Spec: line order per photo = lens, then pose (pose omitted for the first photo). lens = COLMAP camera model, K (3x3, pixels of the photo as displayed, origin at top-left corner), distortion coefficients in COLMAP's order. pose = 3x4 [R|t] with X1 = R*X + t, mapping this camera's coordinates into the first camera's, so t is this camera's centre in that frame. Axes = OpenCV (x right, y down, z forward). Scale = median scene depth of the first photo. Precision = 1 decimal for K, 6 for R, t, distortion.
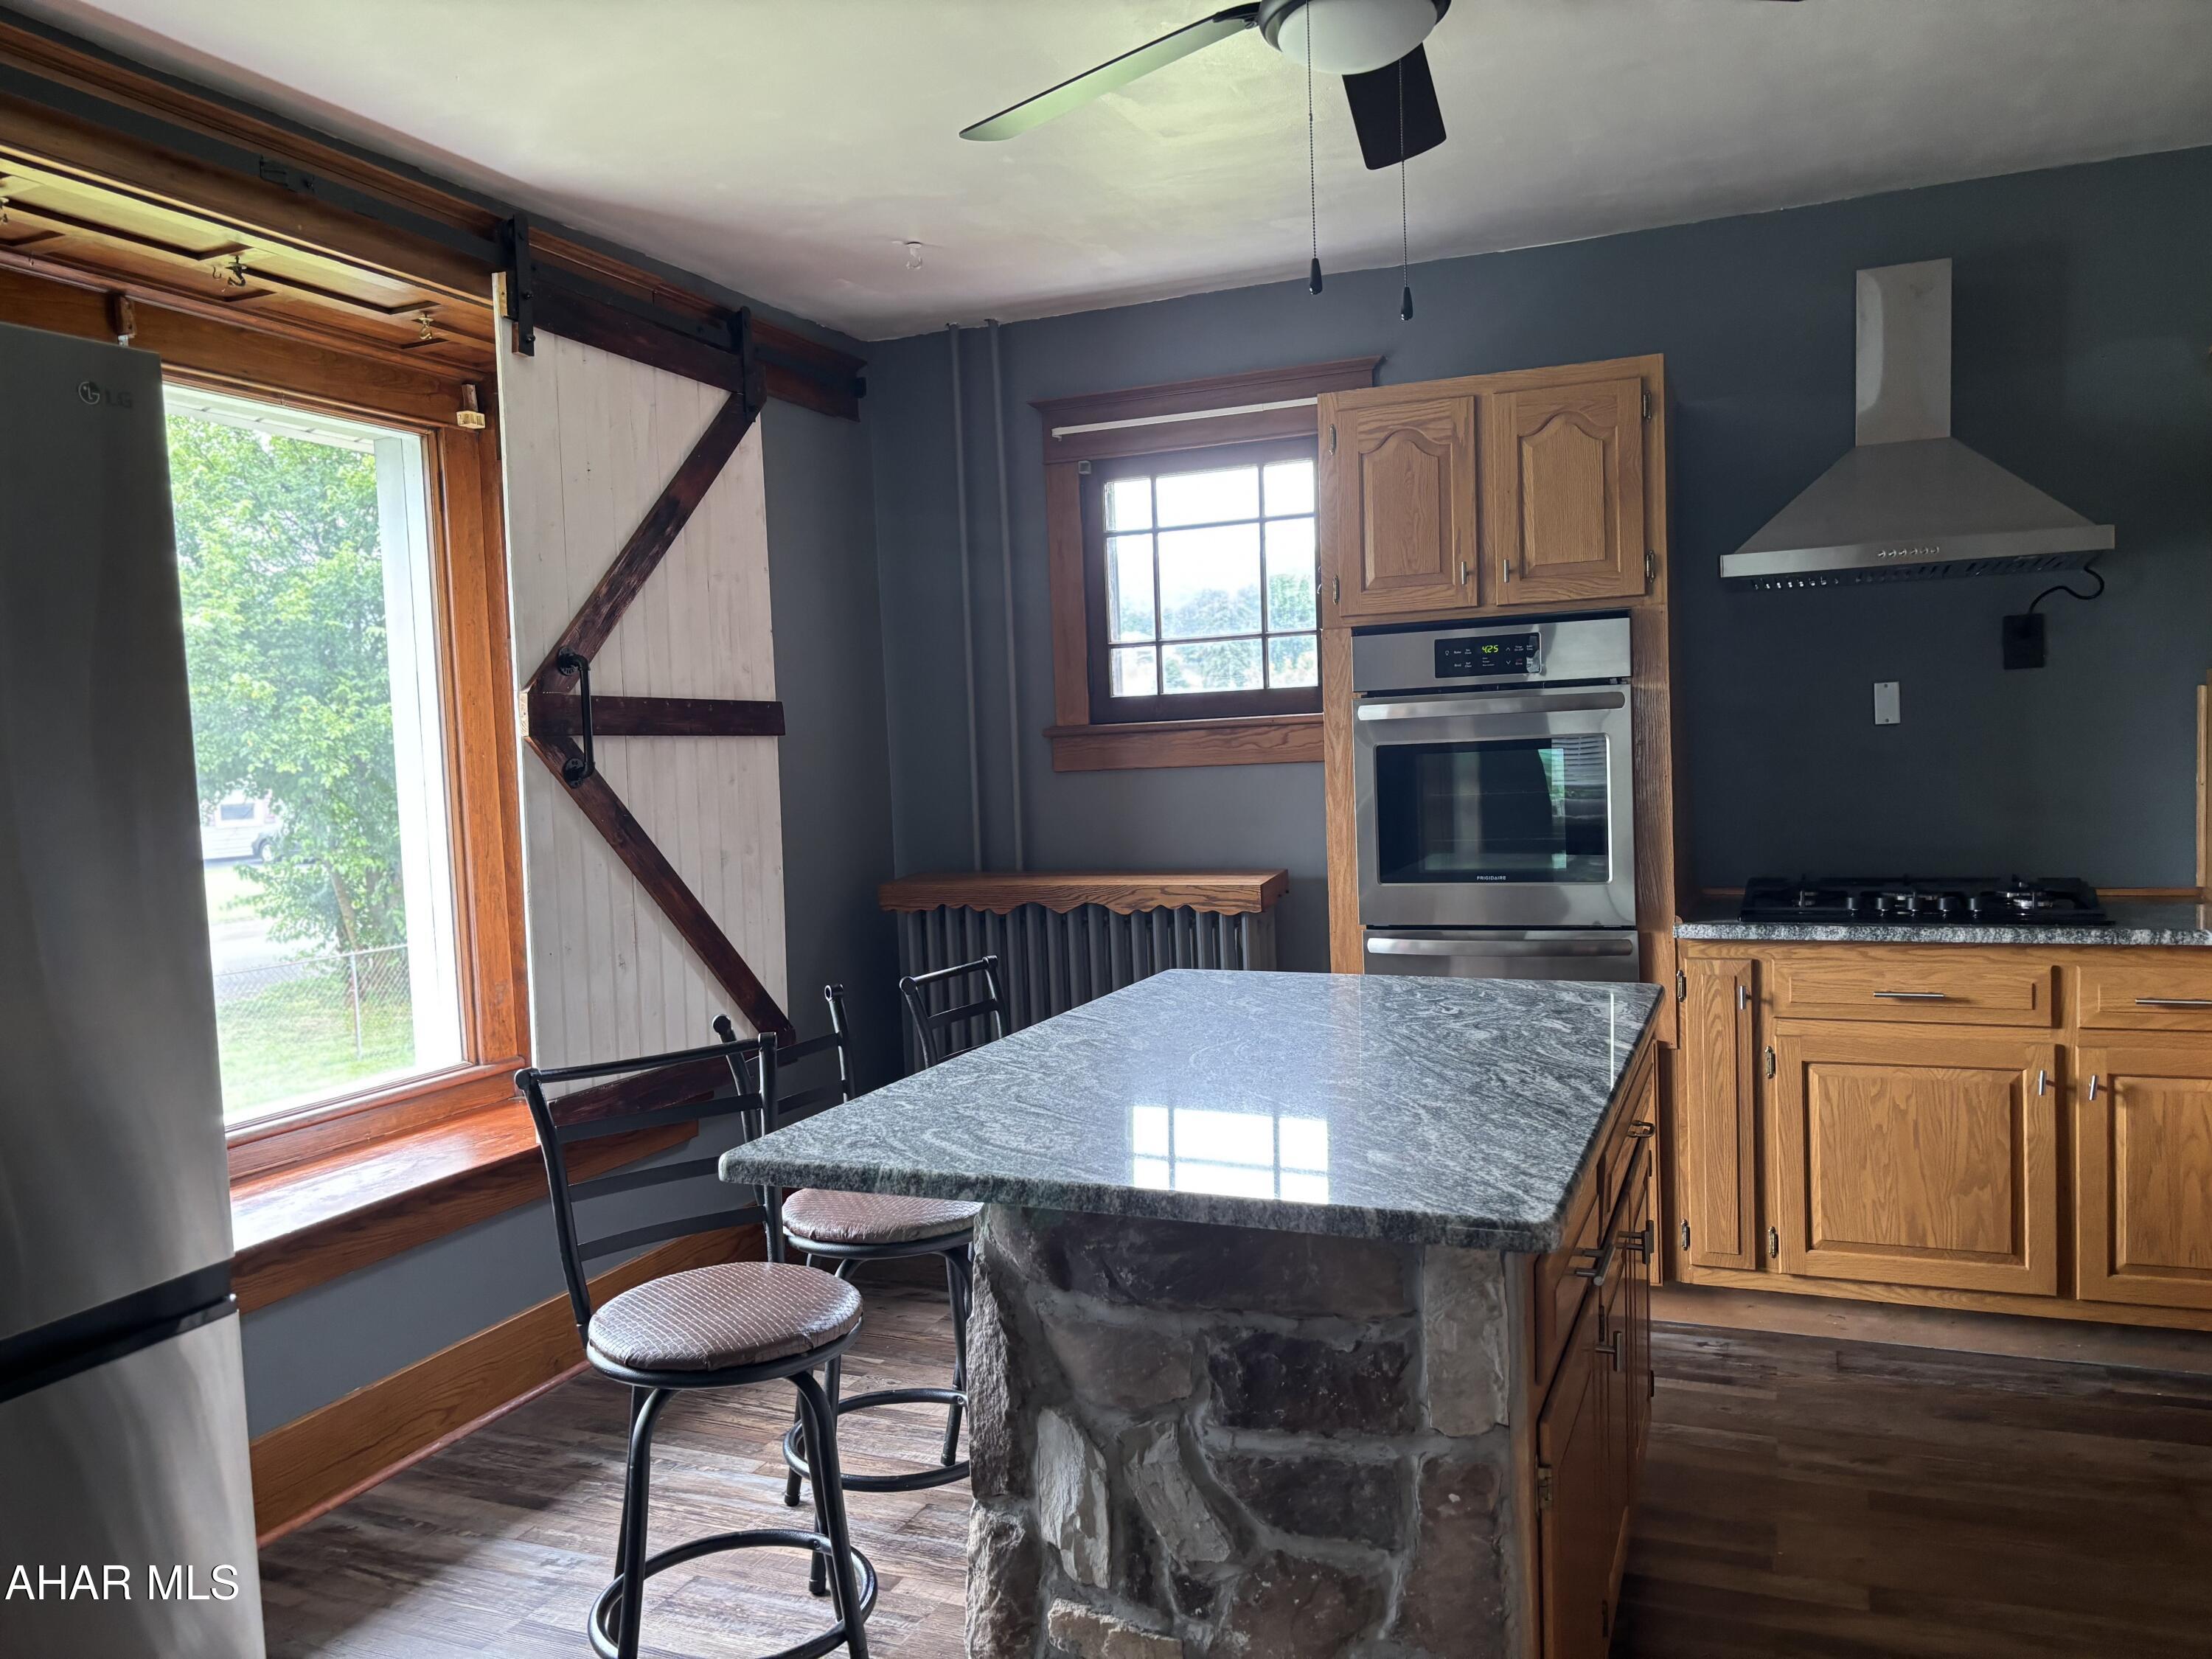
lens RADIAL K [[1667.5, 0, 1112.7], [0, 1667.5, 844.8], [0, 0, 1]] dist [0.053932, -0.072337]
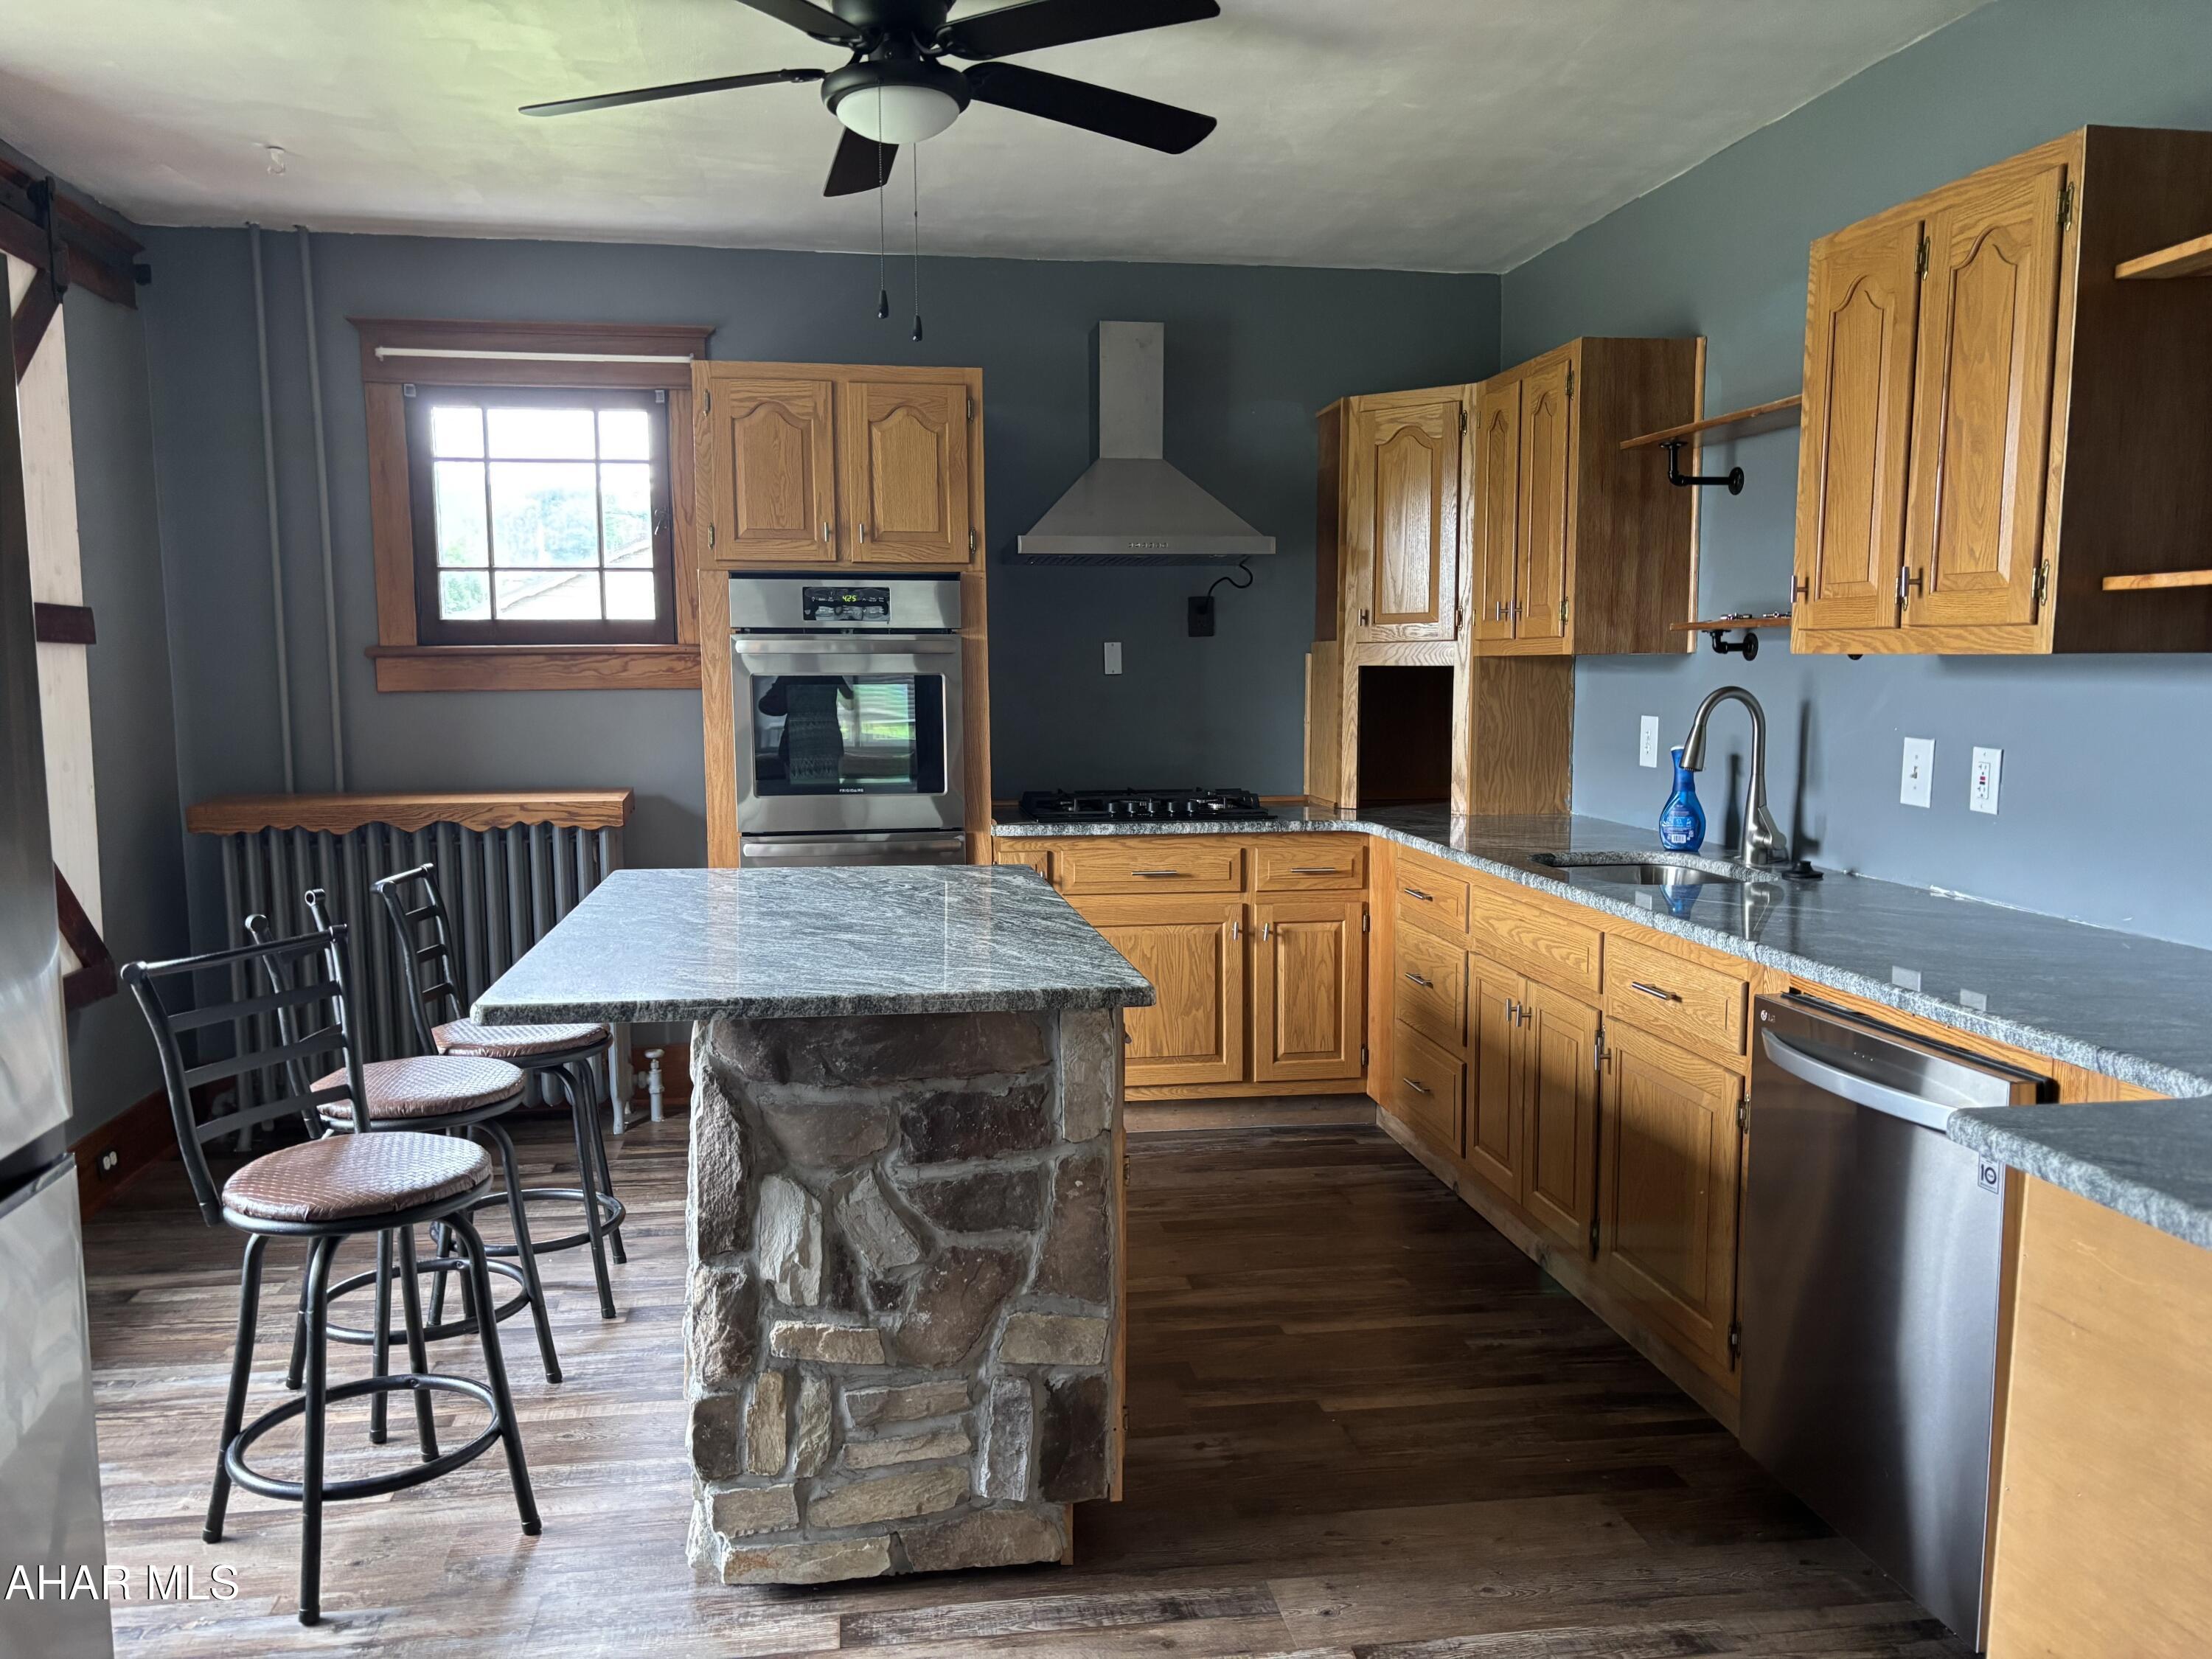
lens RADIAL K [[1667.5, 0, 1120.4], [0, 1667.5, 847.5], [0, 0, 1]] dist [0.053932, -0.072337]
pose [[0.843281, -0.021953, 0.537025, -0.271859], [0.004302, 0.999409, 0.034099, 0.022482], [-0.537456, -0.026445, 0.842877, -0.121894]]
